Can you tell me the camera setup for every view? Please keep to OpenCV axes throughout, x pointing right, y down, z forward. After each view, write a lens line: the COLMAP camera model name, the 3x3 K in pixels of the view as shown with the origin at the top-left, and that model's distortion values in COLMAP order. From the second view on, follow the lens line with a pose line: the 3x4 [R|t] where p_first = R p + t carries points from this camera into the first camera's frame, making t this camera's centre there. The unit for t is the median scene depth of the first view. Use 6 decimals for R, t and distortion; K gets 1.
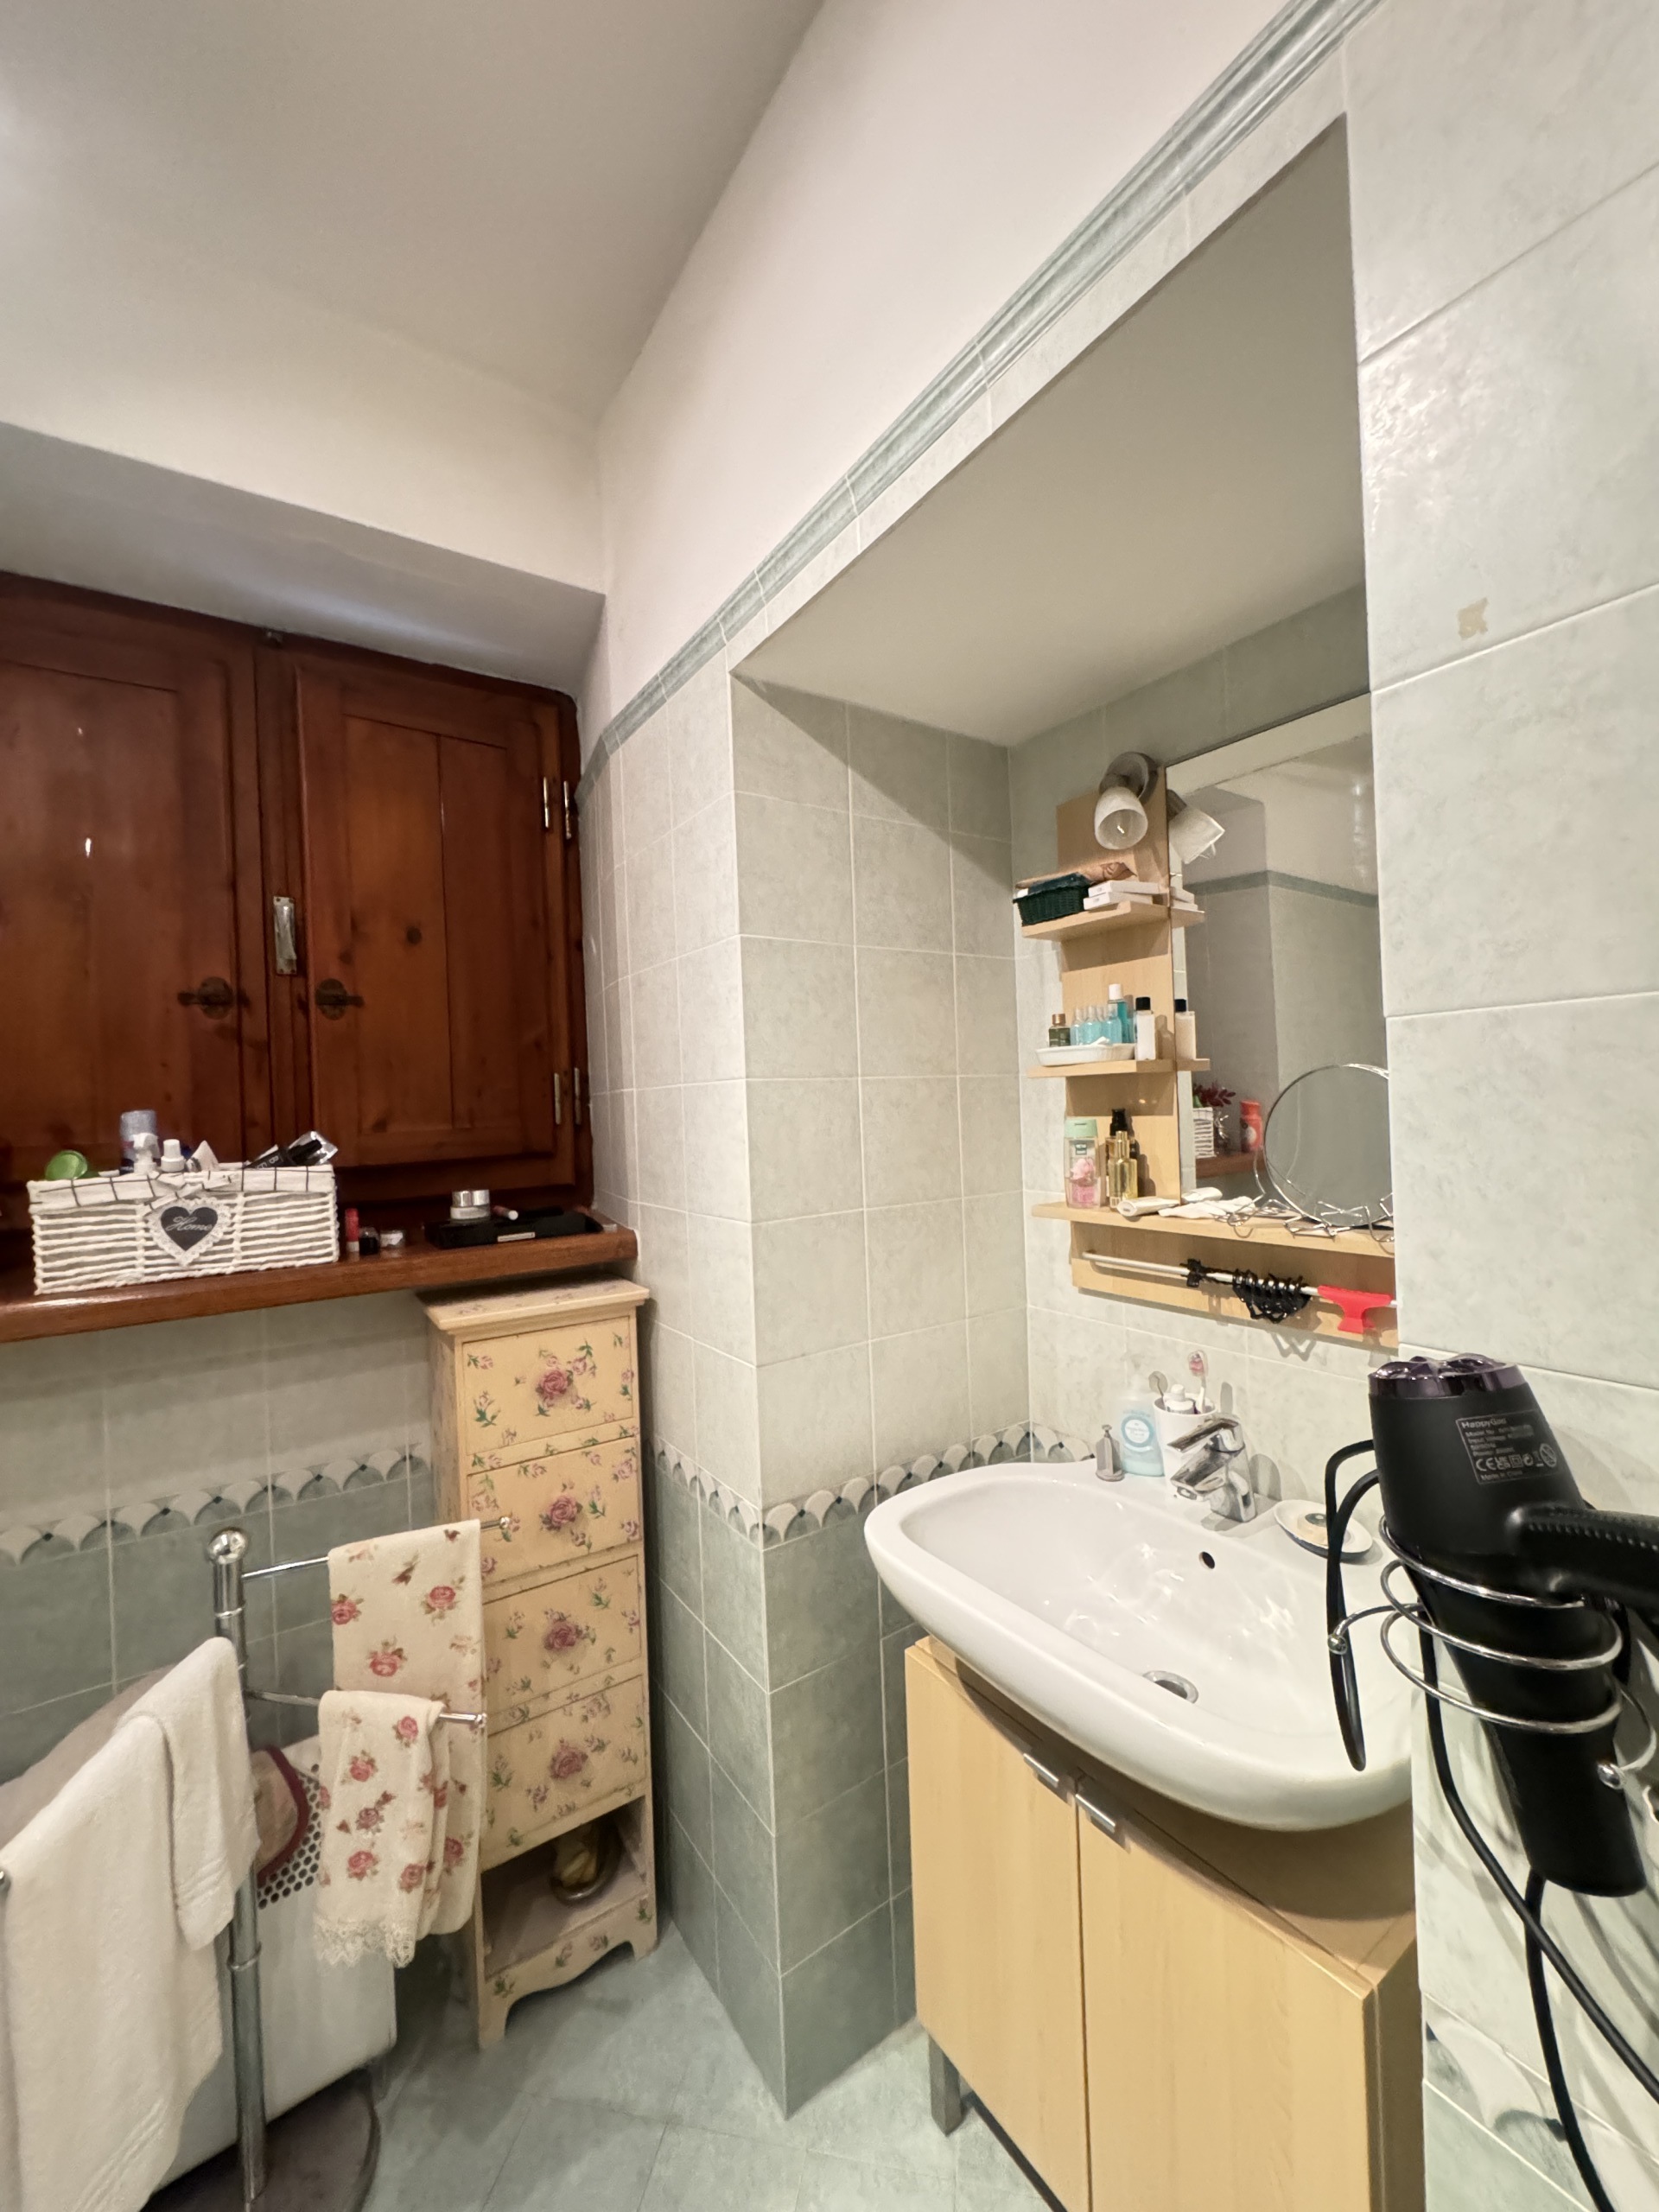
lens RADIAL K [[885.0, 0, 830.6], [0, 885.0, 1106.0], [0, 0, 1]] dist [-0.004104, 0.000680]
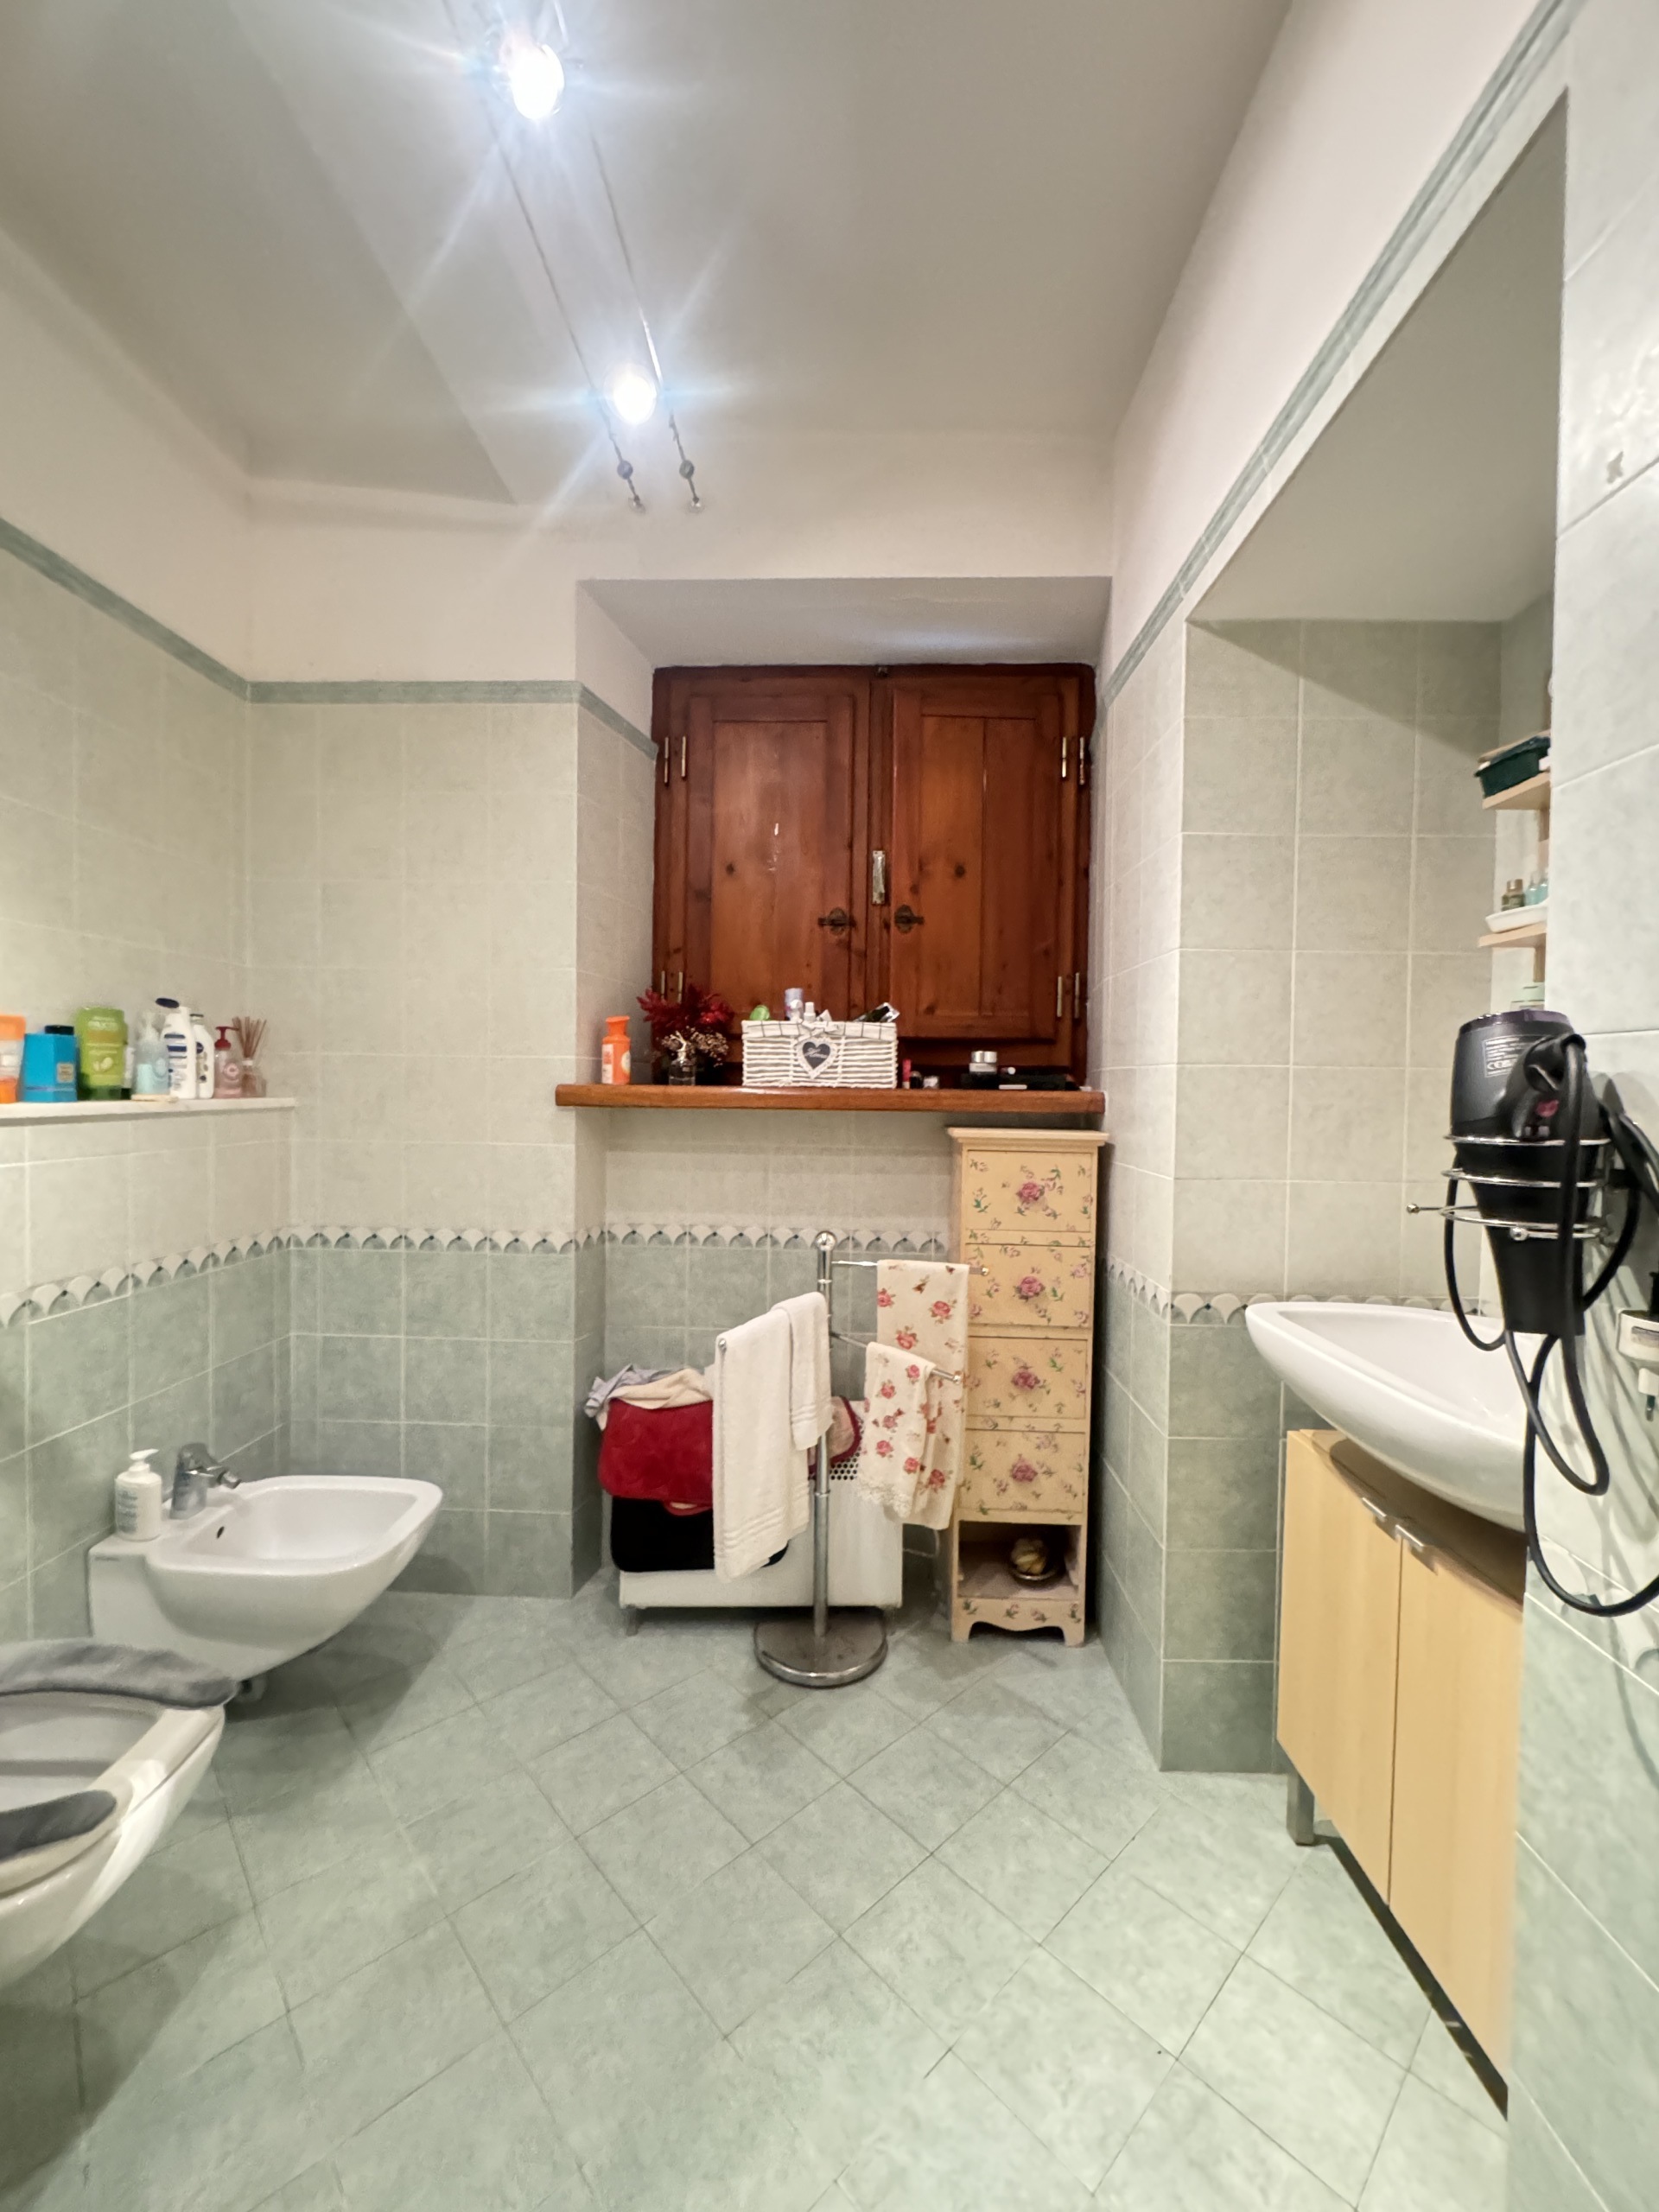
lens RADIAL K [[885.0, 0, 831.8], [0, 885.0, 1106.2], [0, 0, 1]] dist [-0.004104, 0.000680]
pose [[0.813043, 0.063035, -0.578781, 0.223106], [-0.046720, 0.997979, 0.043060, 0.147783], [0.580326, -0.007969, 0.814345, -0.281318]]
